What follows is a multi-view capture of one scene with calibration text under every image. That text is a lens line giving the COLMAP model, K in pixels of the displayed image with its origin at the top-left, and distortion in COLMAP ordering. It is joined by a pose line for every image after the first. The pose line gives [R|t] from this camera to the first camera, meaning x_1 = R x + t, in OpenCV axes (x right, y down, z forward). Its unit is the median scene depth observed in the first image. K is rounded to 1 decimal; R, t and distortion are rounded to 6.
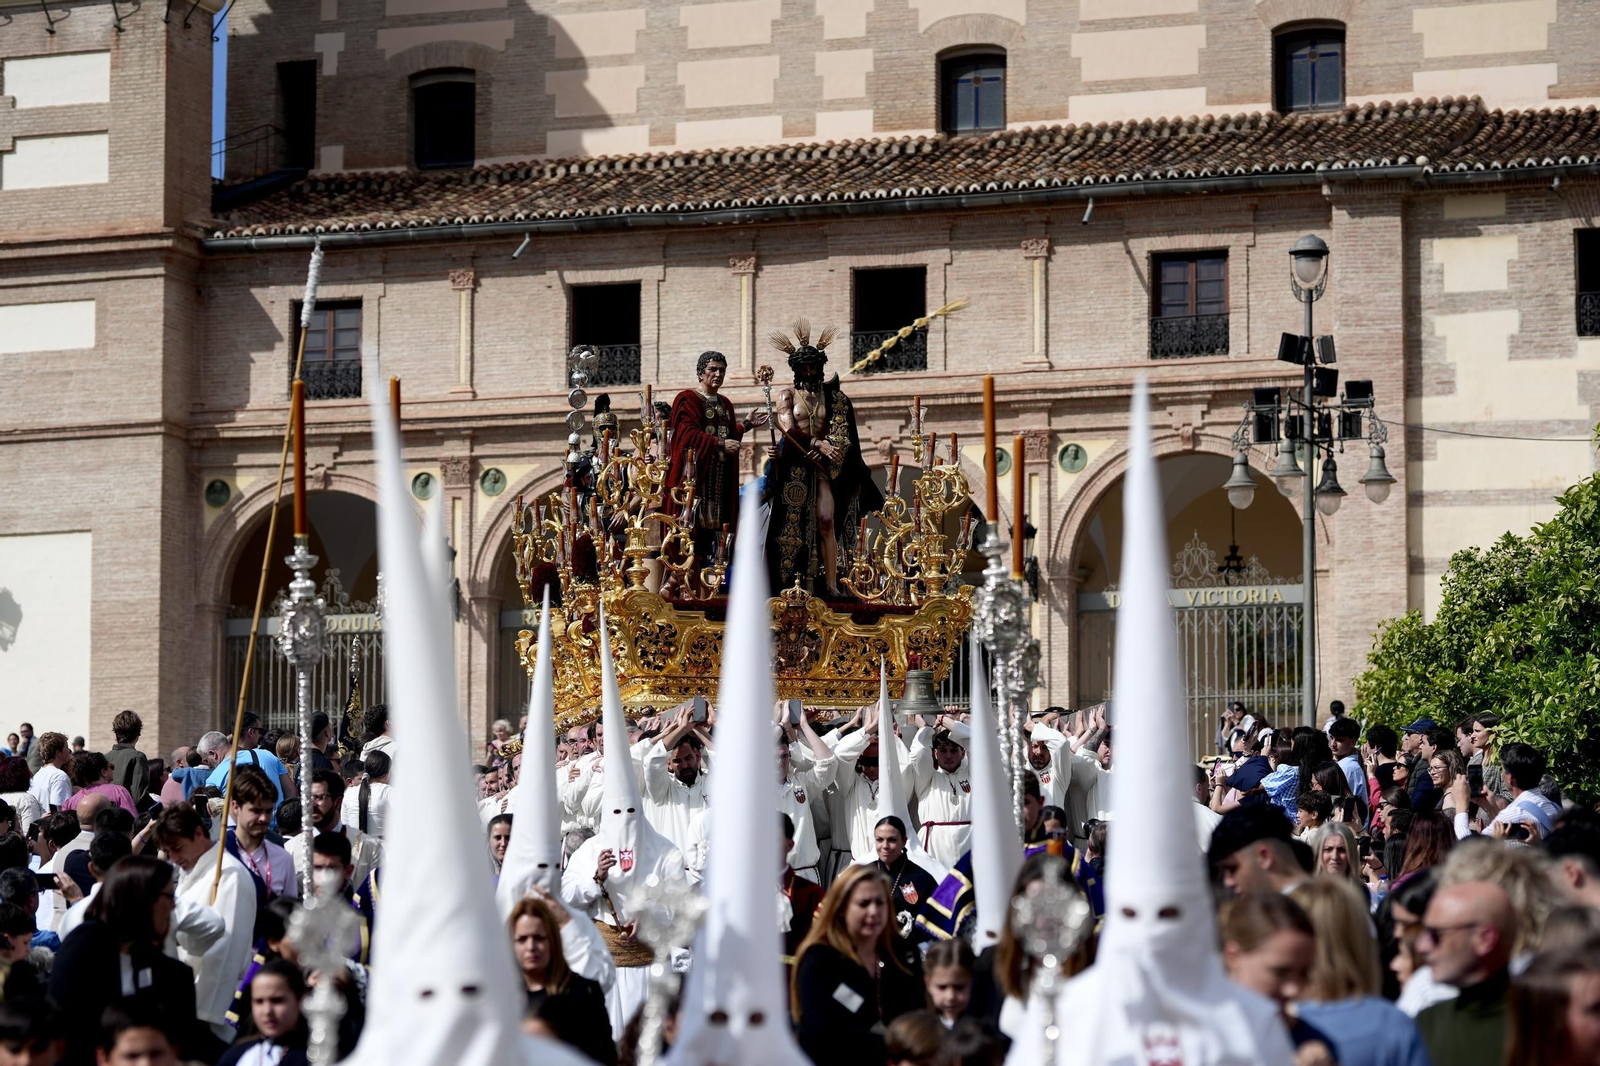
lens RADIAL K [[5490.4, 0, 797.0], [0, 5490.4, 533.8], [0, 0, 1]] dist [0.297087, 0.000000]
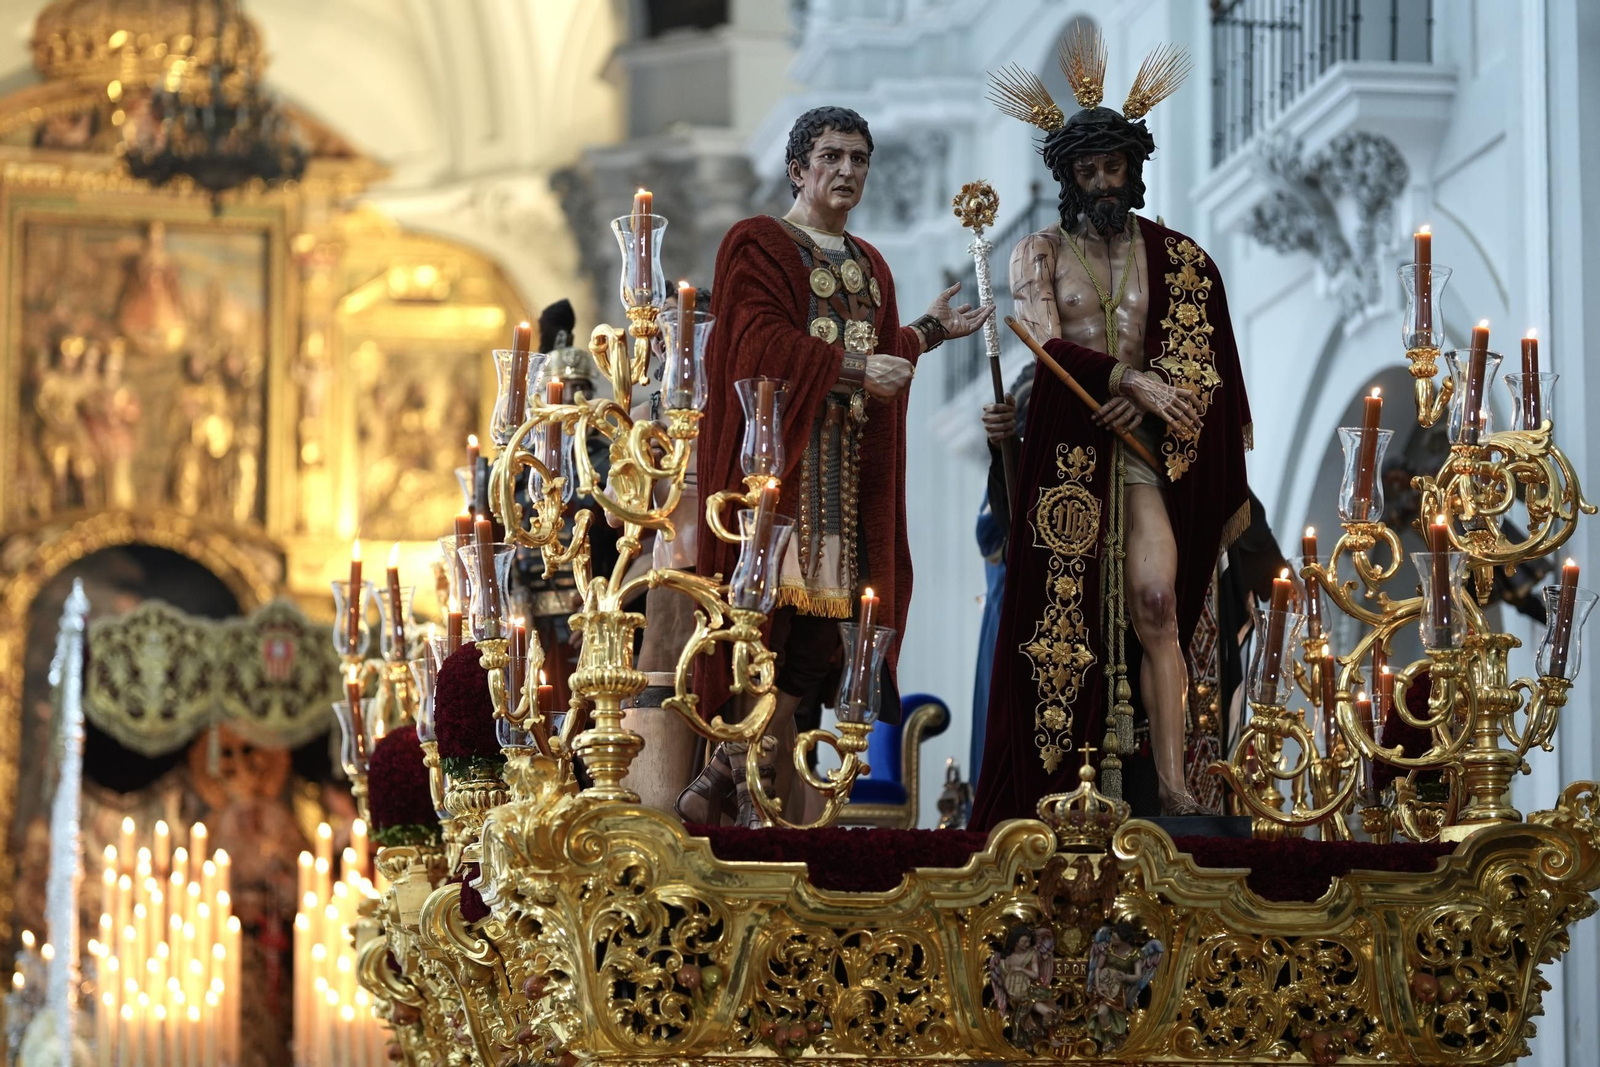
lens RADIAL K [[5490.4, 0, 812.6], [0, 5490.4, 533.6], [0, 0, 1]] dist [0.297087, 0.000000]
pose [[0.999759, -0.002541, -0.021801, -0.009129], [0.001704, 0.999264, -0.038326, 0.006968], [0.021882, 0.038279, 0.999027, 0.660177]]
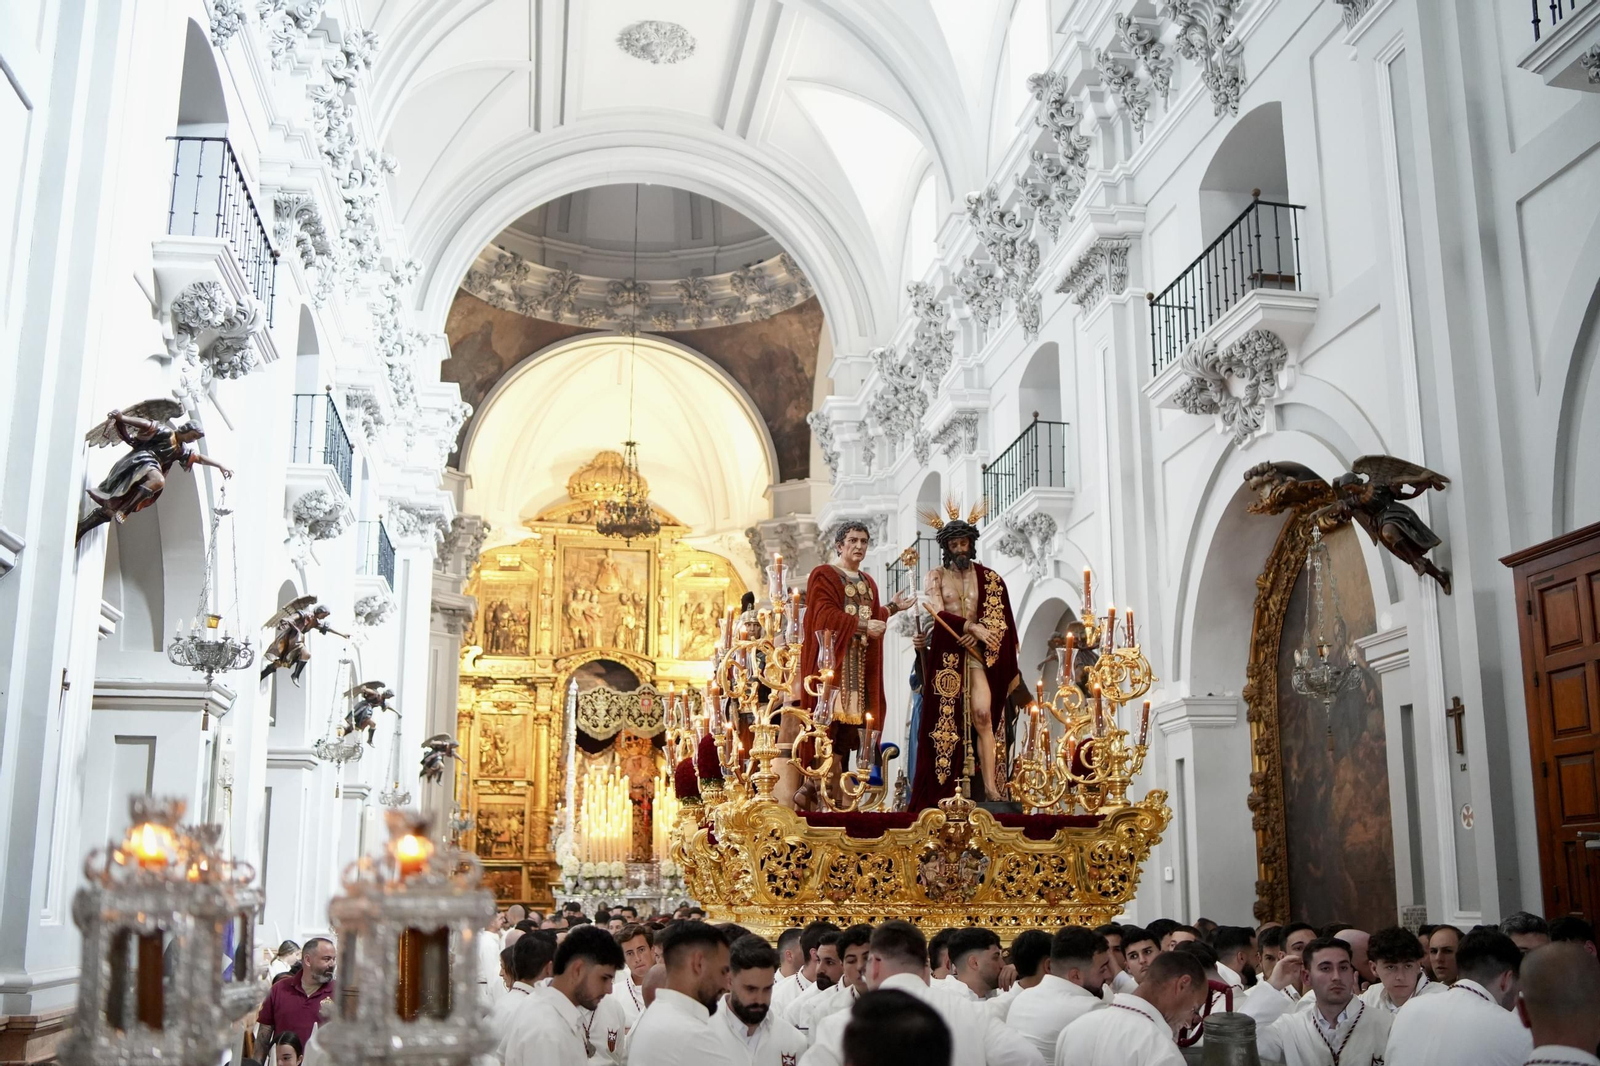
lens RADIAL K [[1859.6, 0, 782.5], [0, 1859.6, 533.3], [0, 0, 1]] dist [-0.074704, 0.000000]
pose [[0.998635, -0.010581, -0.051150, -0.011512], [0.005509, 0.995141, -0.098302, -0.002254], [0.051941, 0.097886, 0.993841, 0.711372]]
